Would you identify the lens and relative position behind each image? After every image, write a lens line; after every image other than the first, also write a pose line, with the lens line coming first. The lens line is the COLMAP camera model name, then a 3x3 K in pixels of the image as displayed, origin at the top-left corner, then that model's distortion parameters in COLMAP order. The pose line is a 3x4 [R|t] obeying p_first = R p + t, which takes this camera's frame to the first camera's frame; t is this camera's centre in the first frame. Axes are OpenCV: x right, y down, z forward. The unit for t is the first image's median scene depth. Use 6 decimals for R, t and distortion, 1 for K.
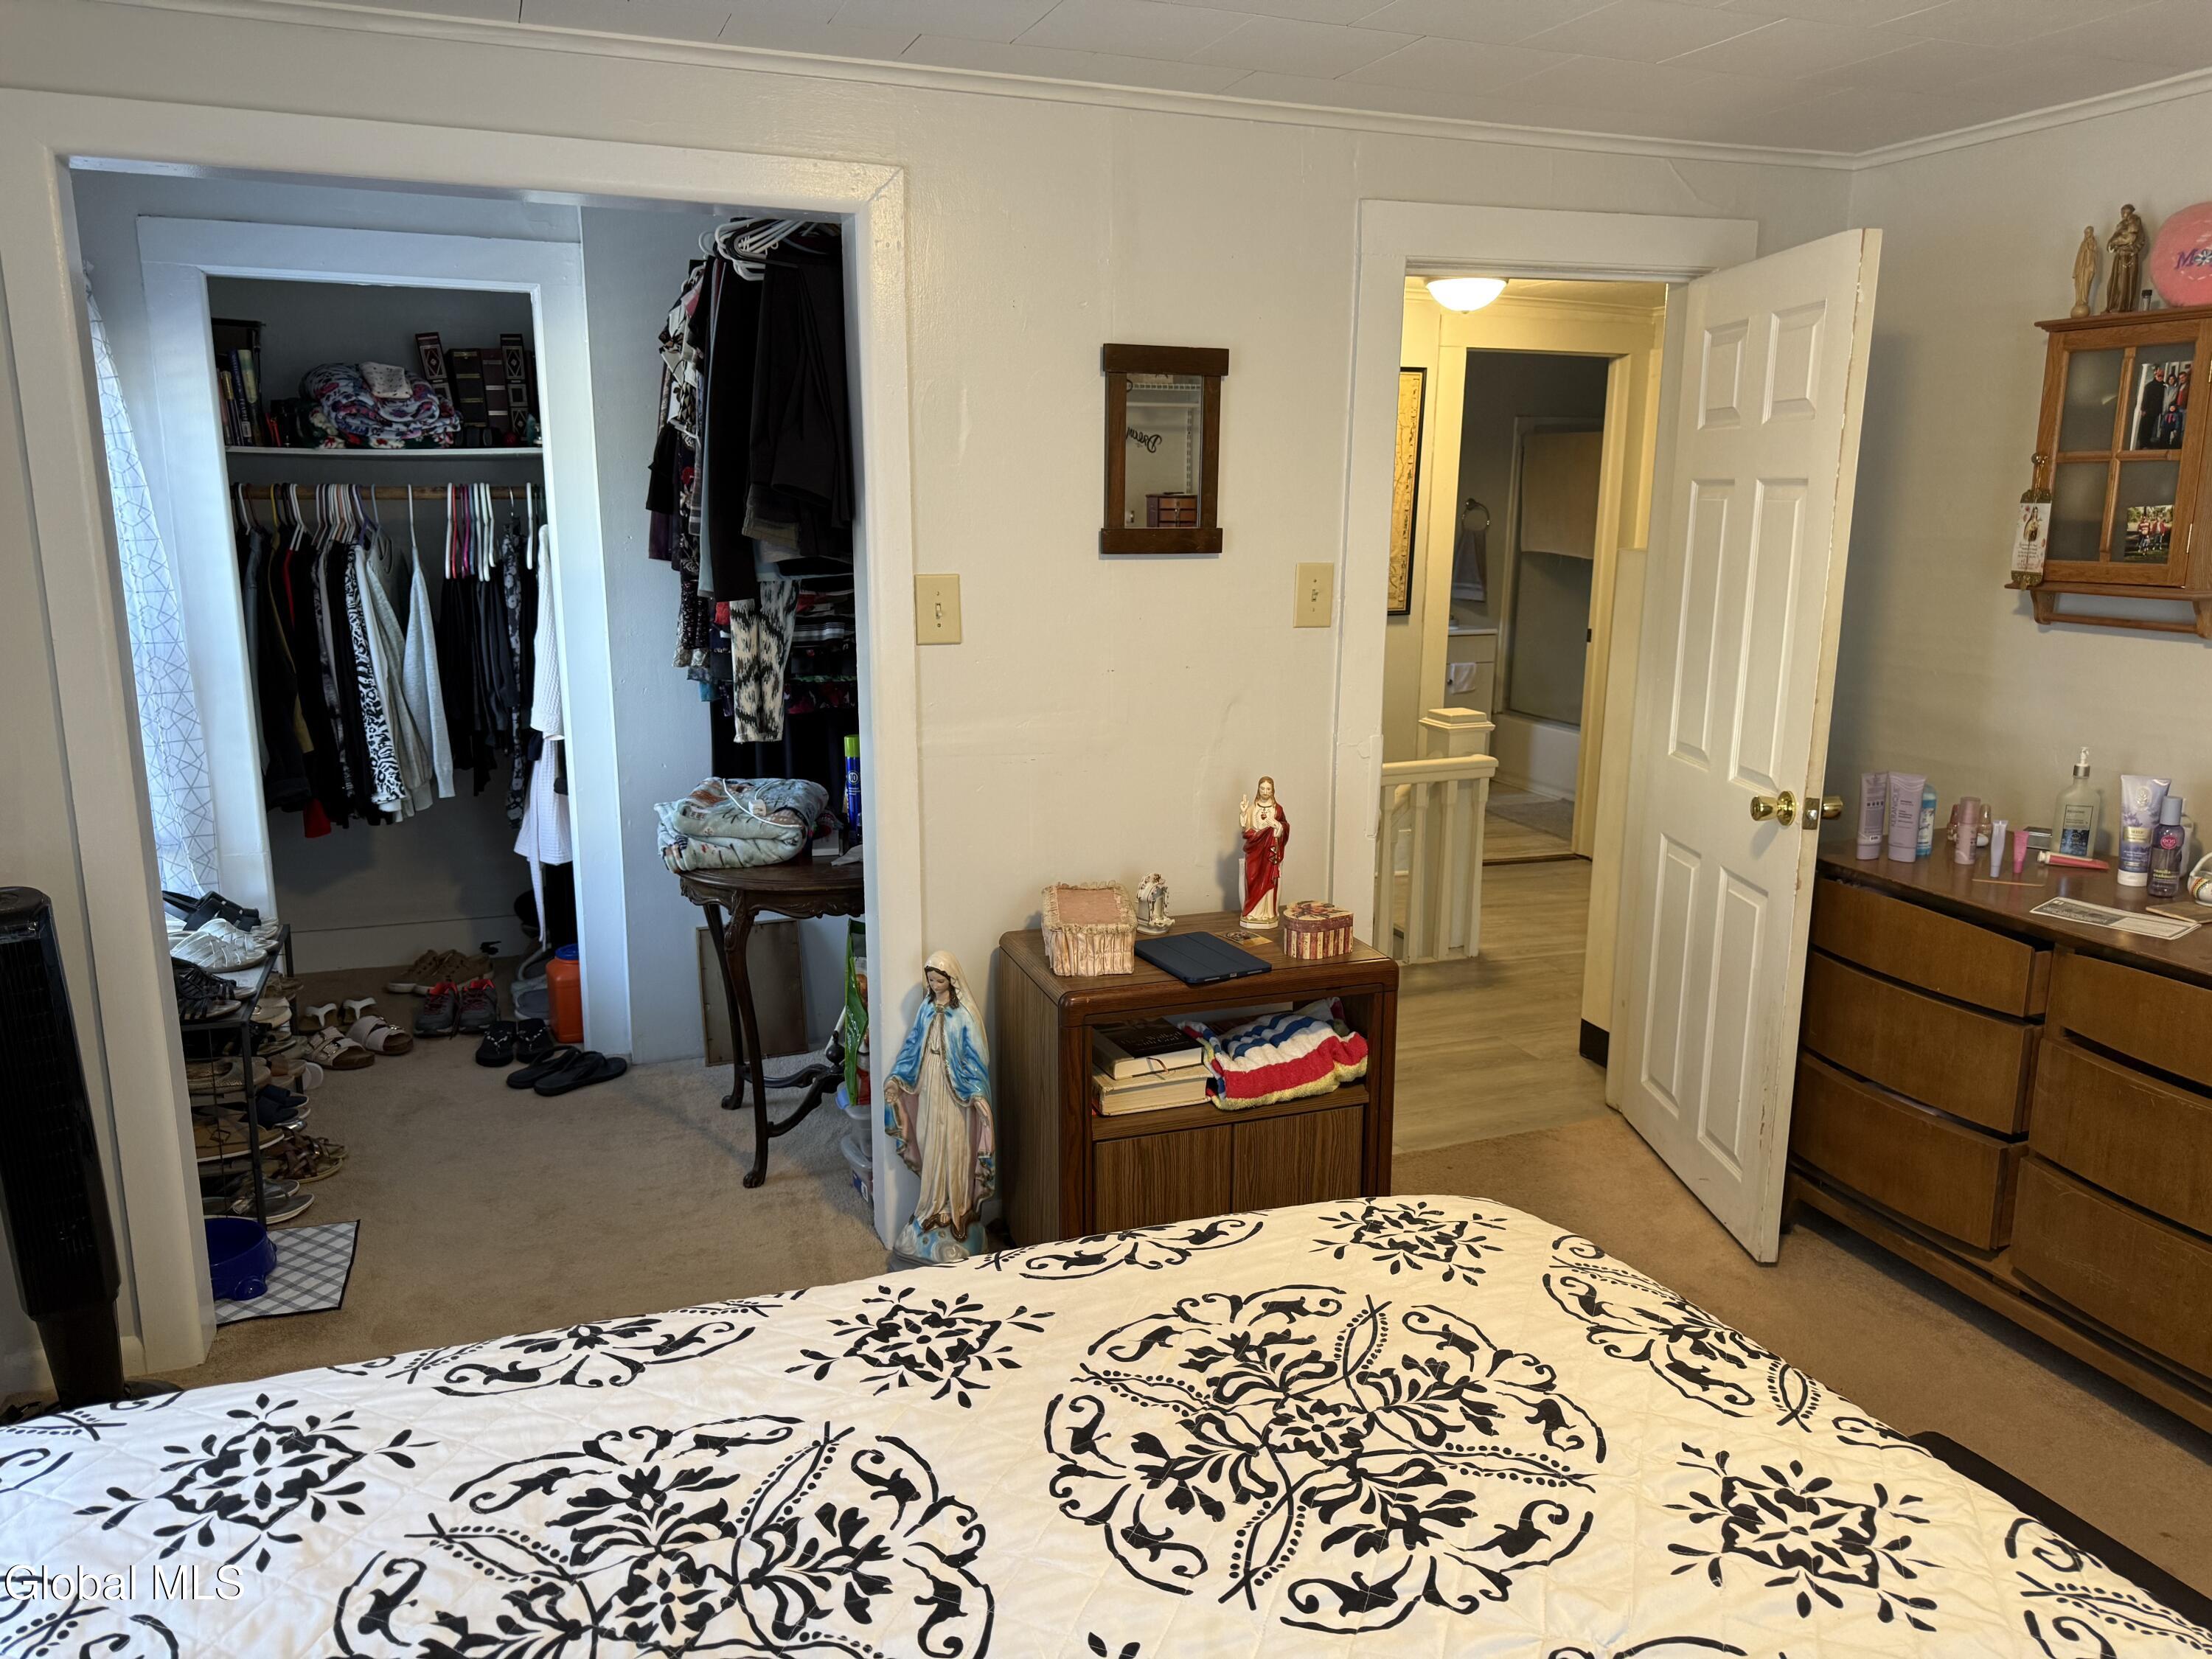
lens RADIAL K [[1569.6, 0, 1106.0], [0, 1569.6, 829.5], [0, 0, 1]] dist [0.036482, -0.034923]
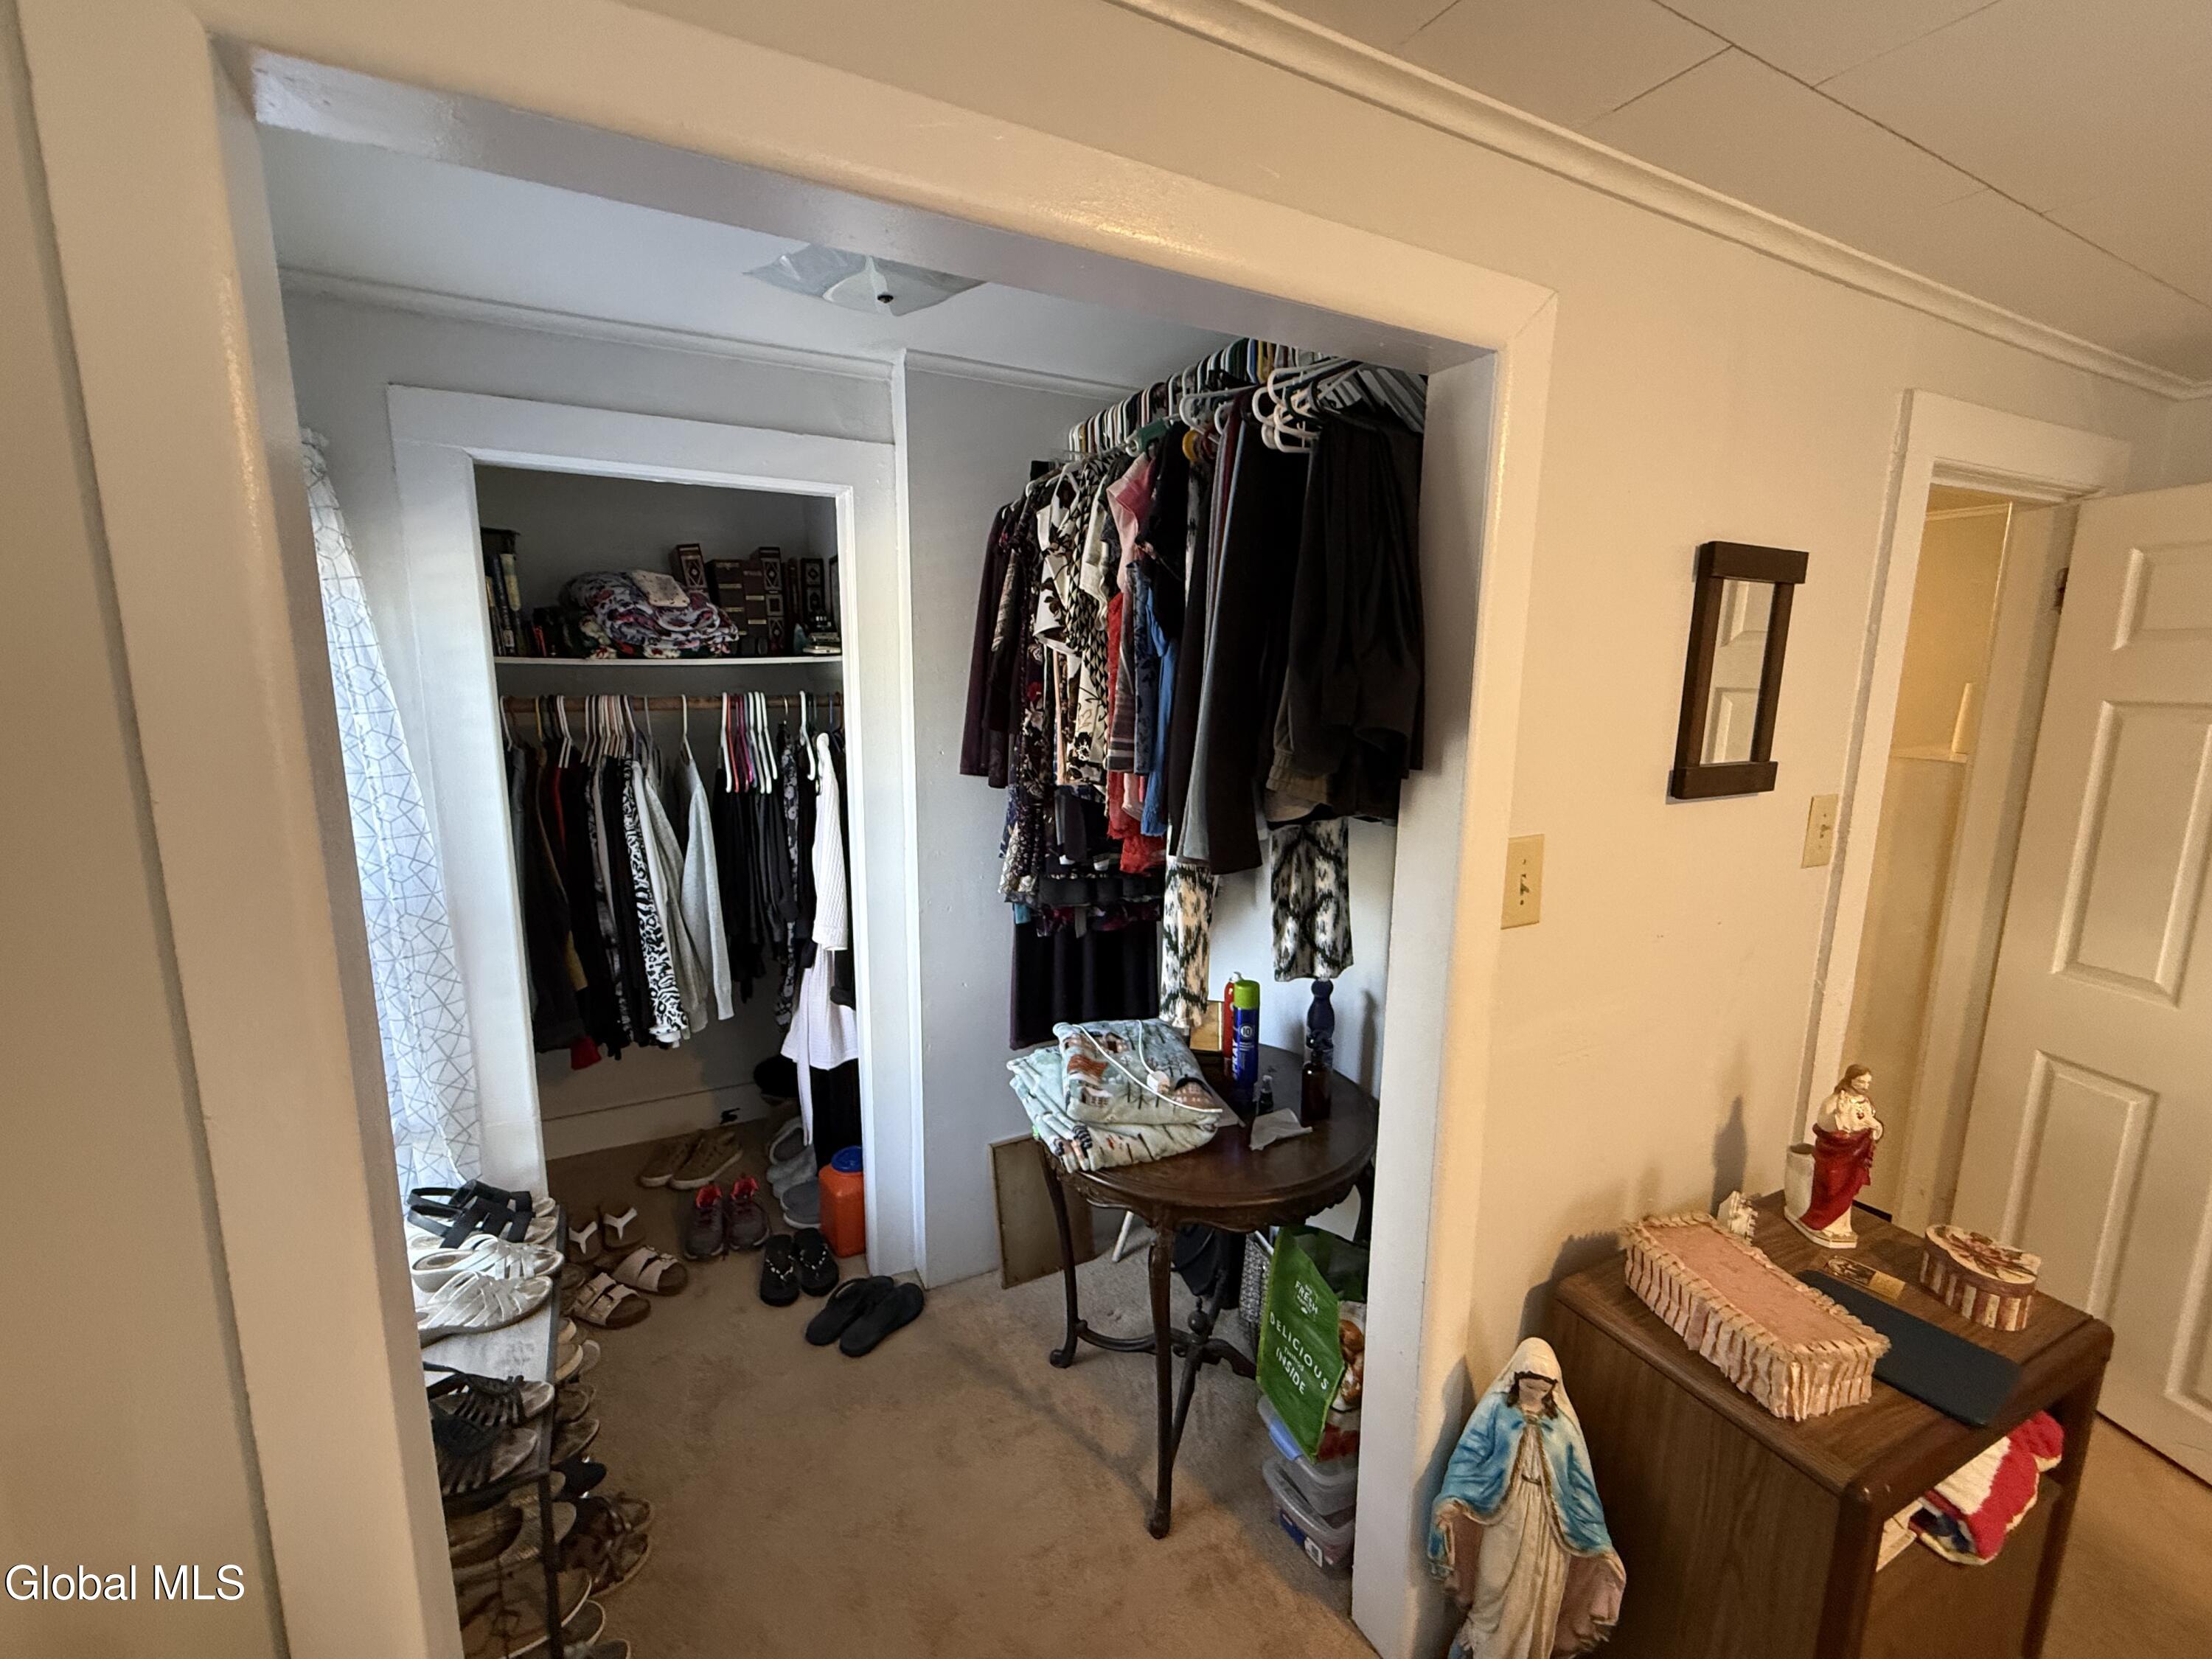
lens RADIAL K [[936.2, 0, 1106.0], [0, 936.2, 829.5], [0, 0, 1]] dist [0.003073, 0.000162]
pose [[0.993619, -0.017514, 0.111422, -0.258193], [0.021912, 0.999023, -0.038370, -0.111922], [-0.110641, 0.040567, 0.993032, 0.418103]]
